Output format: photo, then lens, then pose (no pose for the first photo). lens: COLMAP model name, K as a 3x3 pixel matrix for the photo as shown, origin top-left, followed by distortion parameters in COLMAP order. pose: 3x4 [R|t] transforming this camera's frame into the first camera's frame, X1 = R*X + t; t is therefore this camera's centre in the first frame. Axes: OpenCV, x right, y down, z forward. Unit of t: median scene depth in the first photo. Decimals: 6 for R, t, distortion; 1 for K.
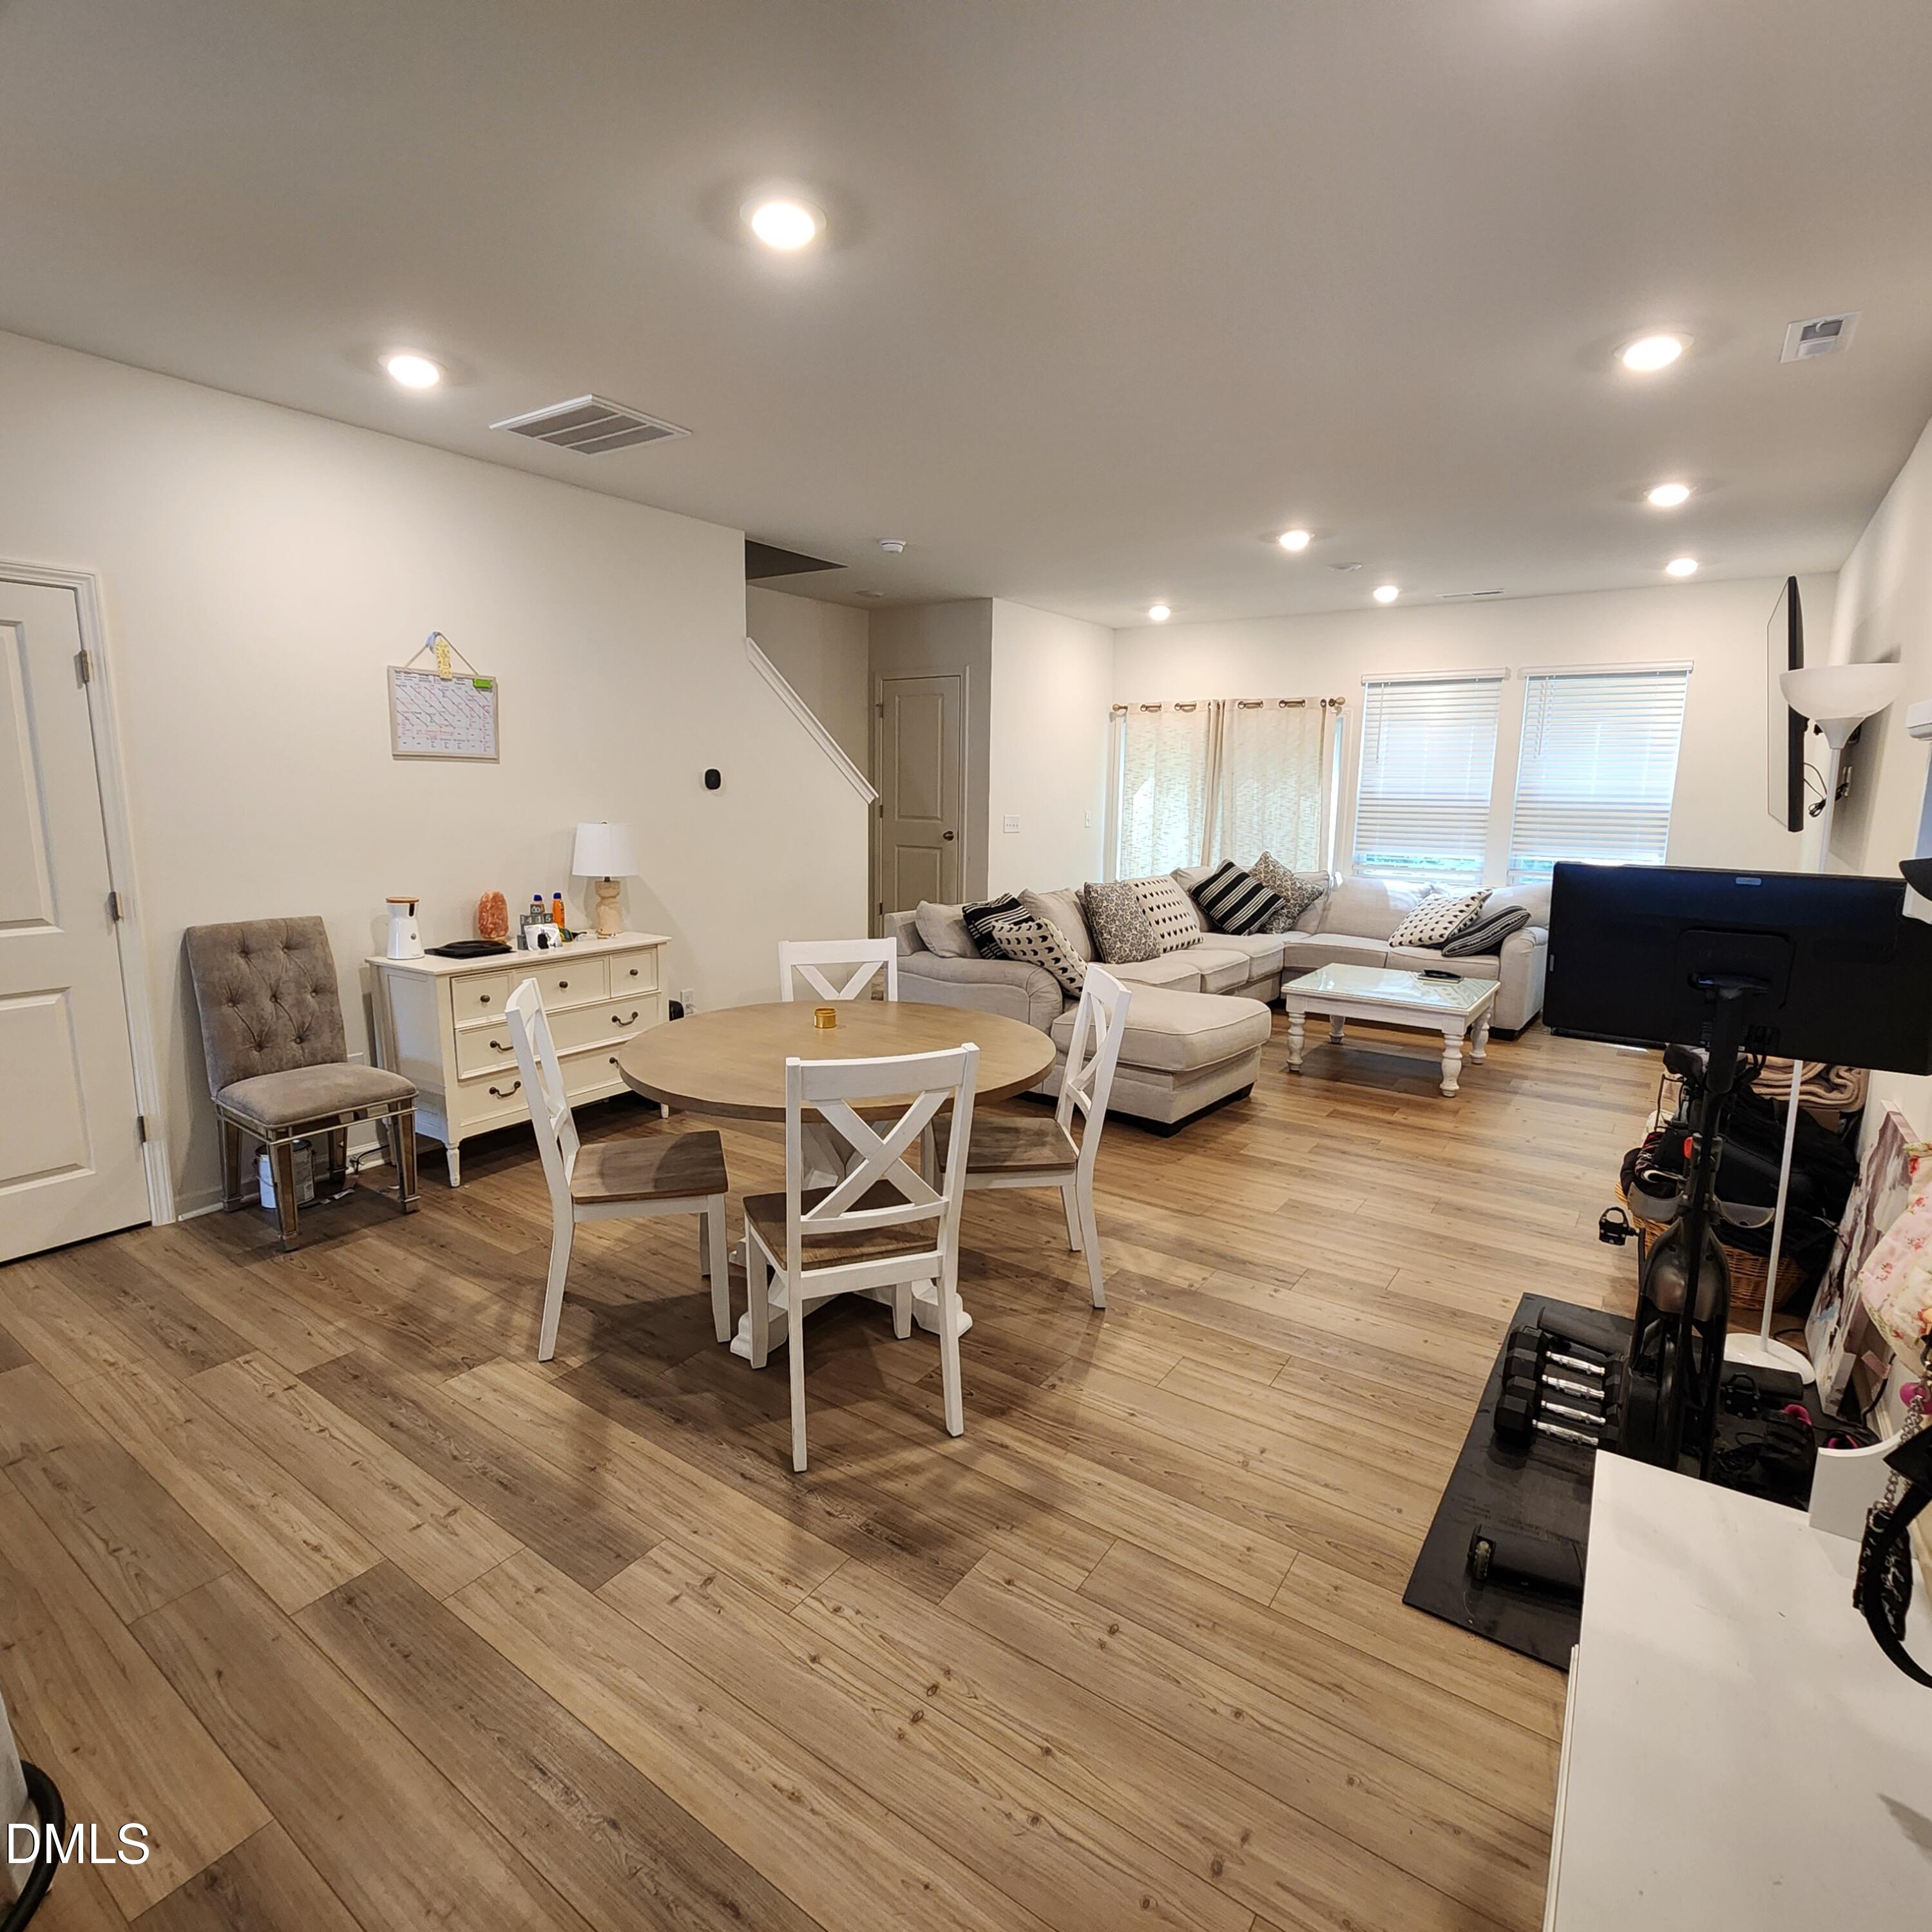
lens RADIAL K [[1058.7, 0, 971.8], [0, 1058.7, 945.9], [0, 0, 1]] dist [-0.001757, 0.003522]
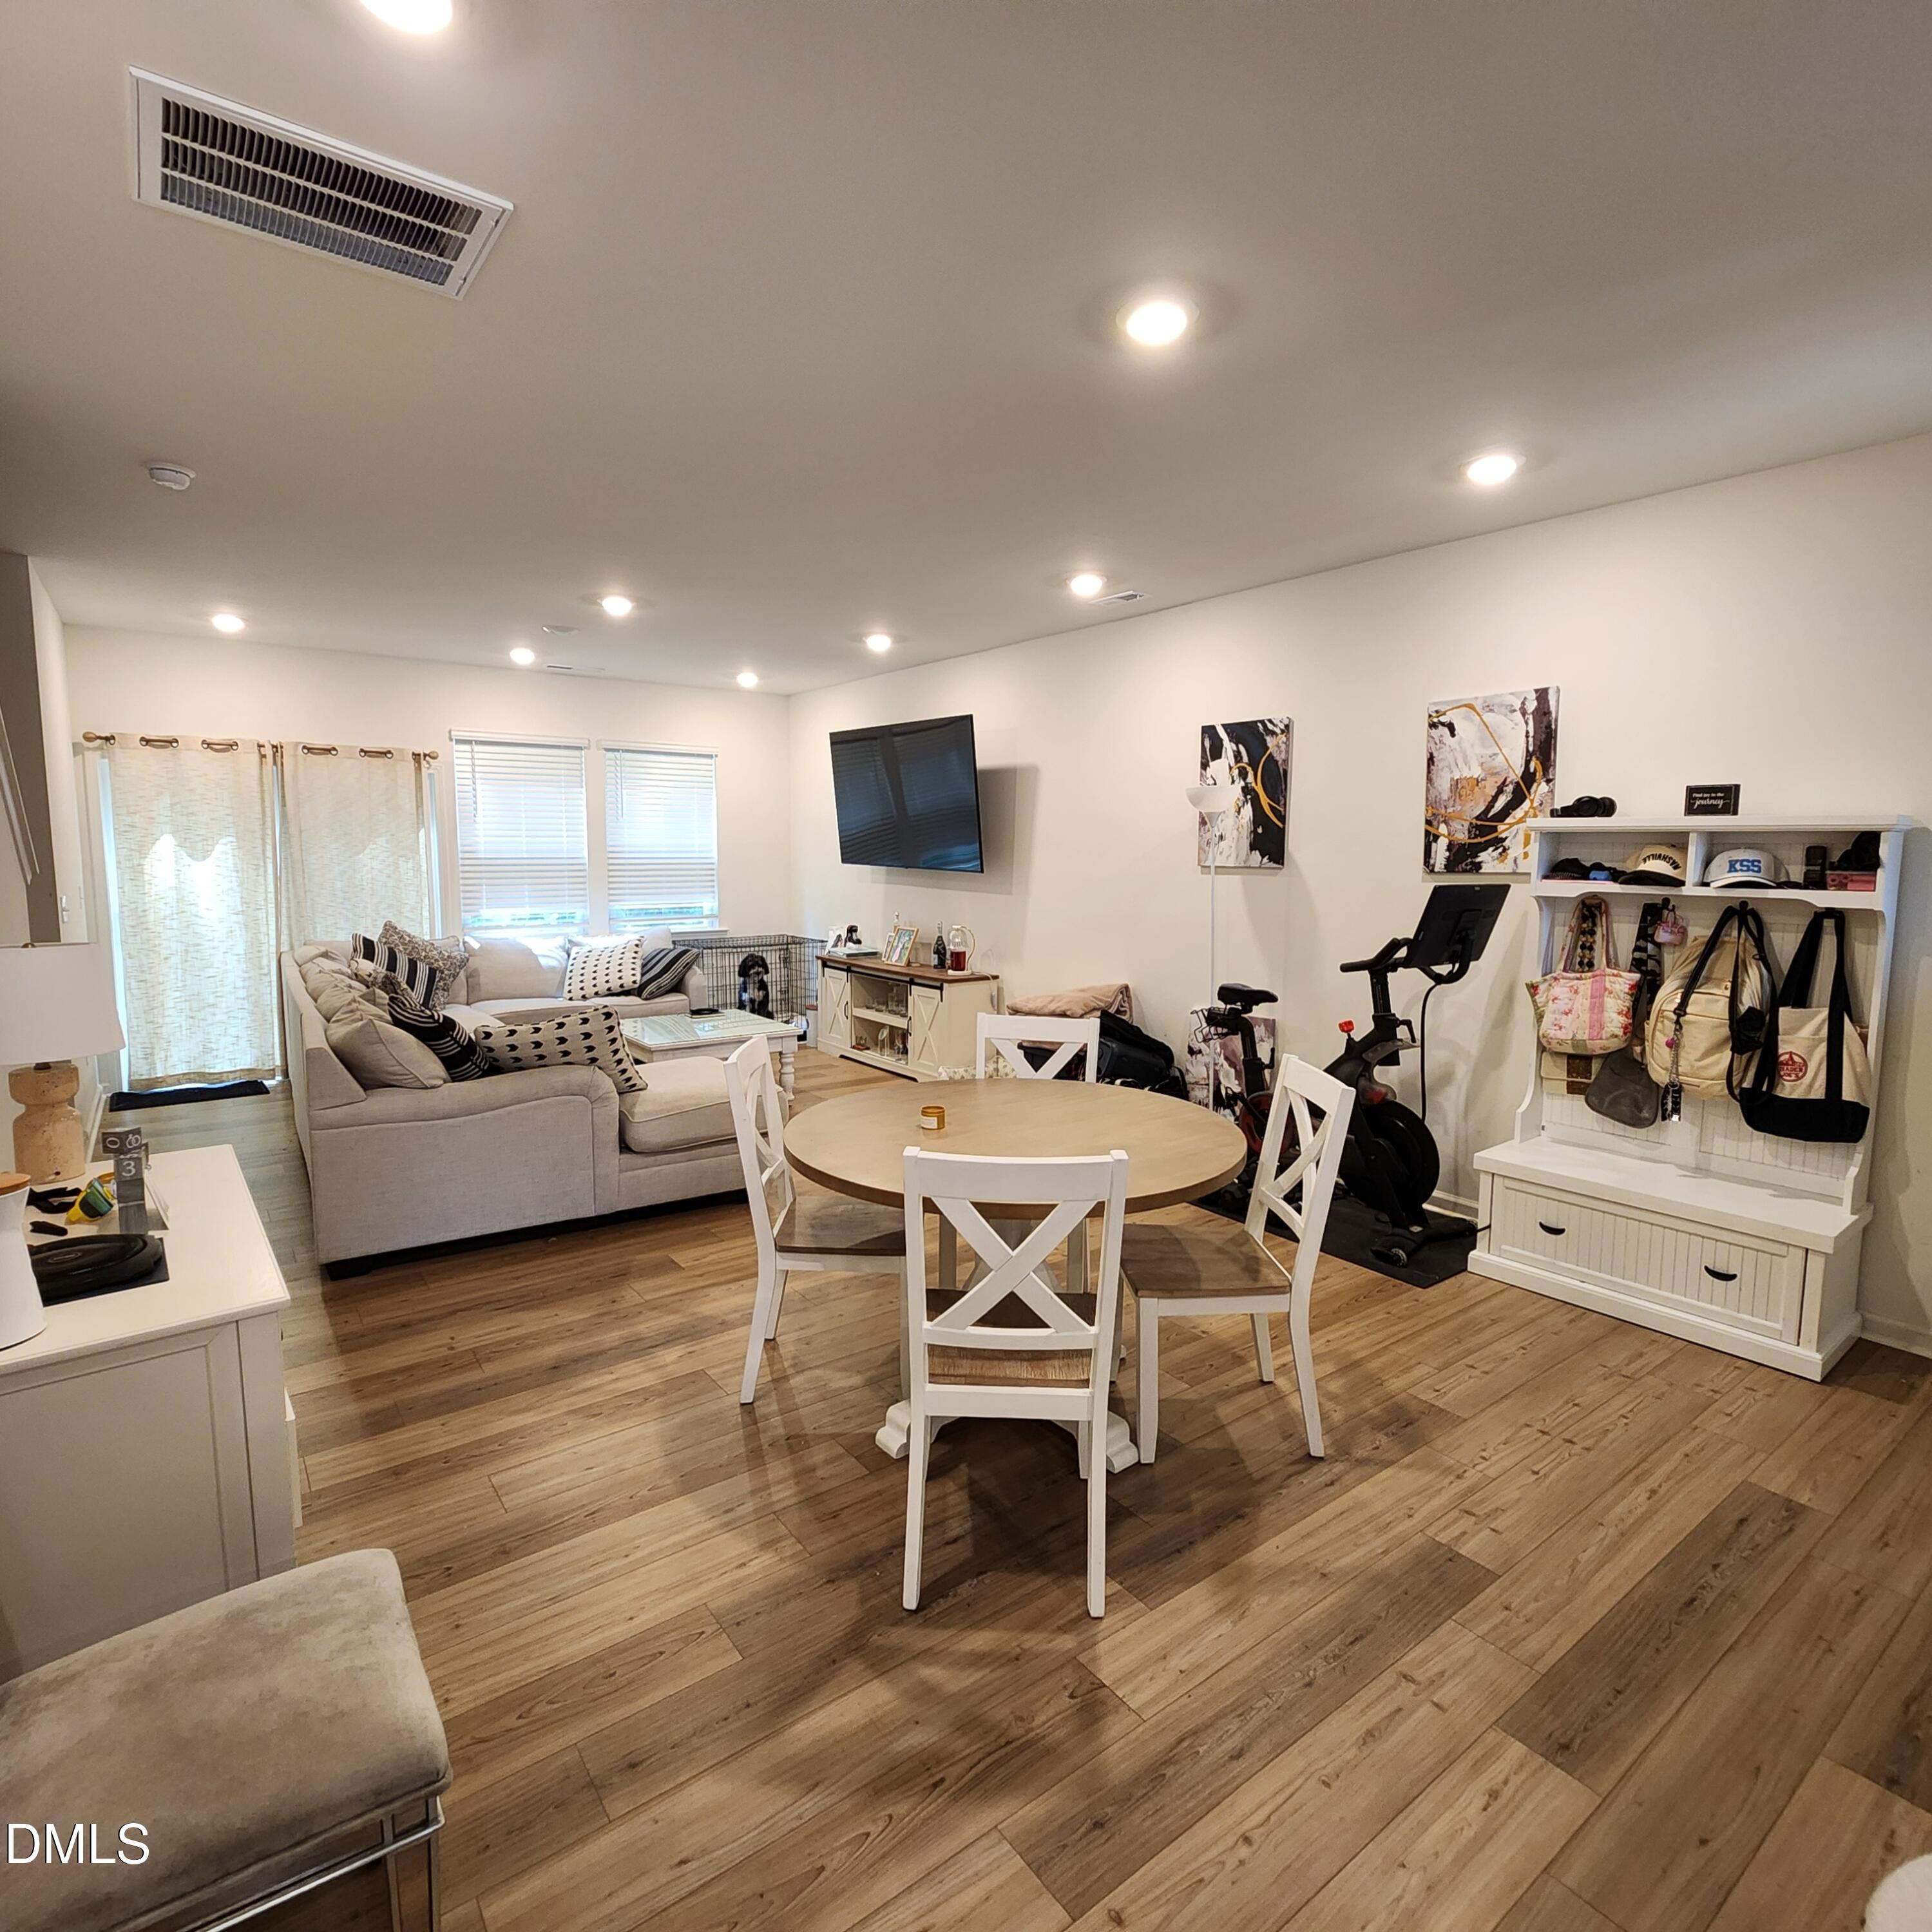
lens RADIAL K [[1036.3, 0, 959.8], [0, 1036.3, 953.5], [0, 0, 1]] dist [-0.000441, 0.000090]
pose [[0.320234, -0.108055, 0.941156, -0.923483], [0.144190, 0.987458, 0.064309, -0.120180], [-0.936301, 0.115111, 0.331798, 0.671903]]
